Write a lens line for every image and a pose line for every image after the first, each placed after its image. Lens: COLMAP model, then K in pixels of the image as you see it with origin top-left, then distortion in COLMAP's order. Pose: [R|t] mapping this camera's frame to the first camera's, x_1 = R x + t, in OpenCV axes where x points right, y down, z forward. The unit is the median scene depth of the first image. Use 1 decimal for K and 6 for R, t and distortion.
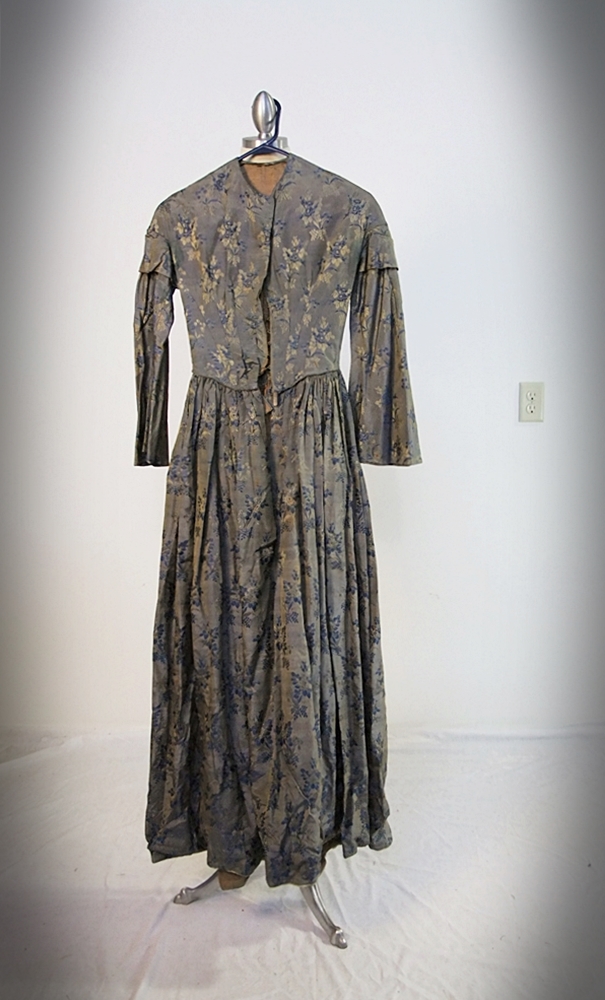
lens RADIAL K [[1011.5, 0, 324.2], [0, 1011.5, 500.6], [0, 0, 1]] dist [0.014937, 0.003310]
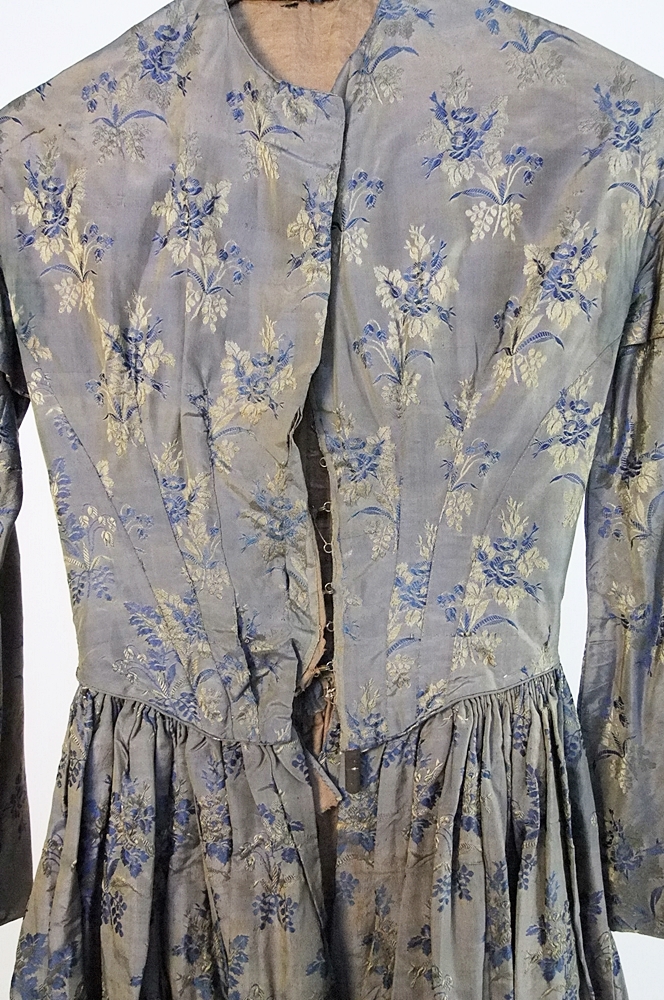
lens RADIAL K [[921.4, 0, 344.5], [0, 921.4, 497.1], [0, 0, 1]] dist [-0.038433, 0.007421]
pose [[0.999925, -0.011262, 0.004782, -0.050946], [0.011298, 0.999908, -0.007564, -0.179691], [-0.004696, 0.007617, 0.999960, 0.728774]]
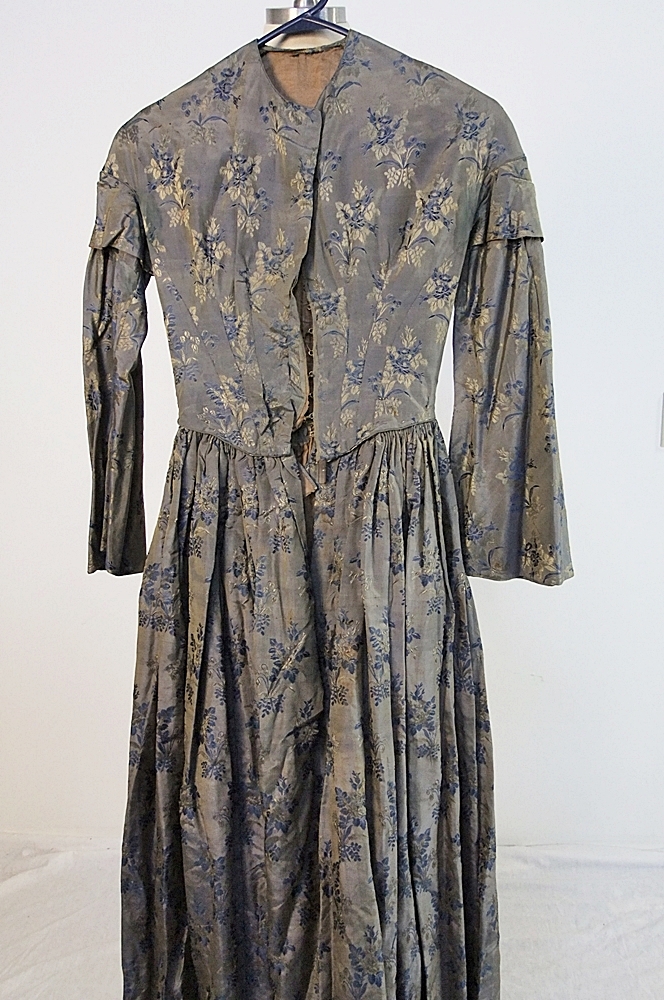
lens RADIAL K [[936.6, 0, 332.0], [0, 936.6, 500.0], [0, 0, 1]] dist [-0.019510, 0.027564]
pose [[0.999036, 0.005532, -0.043554, -0.019730], [-0.003053, 0.998382, 0.056773, -0.114680], [0.043798, -0.056585, 0.997437, 0.474590]]
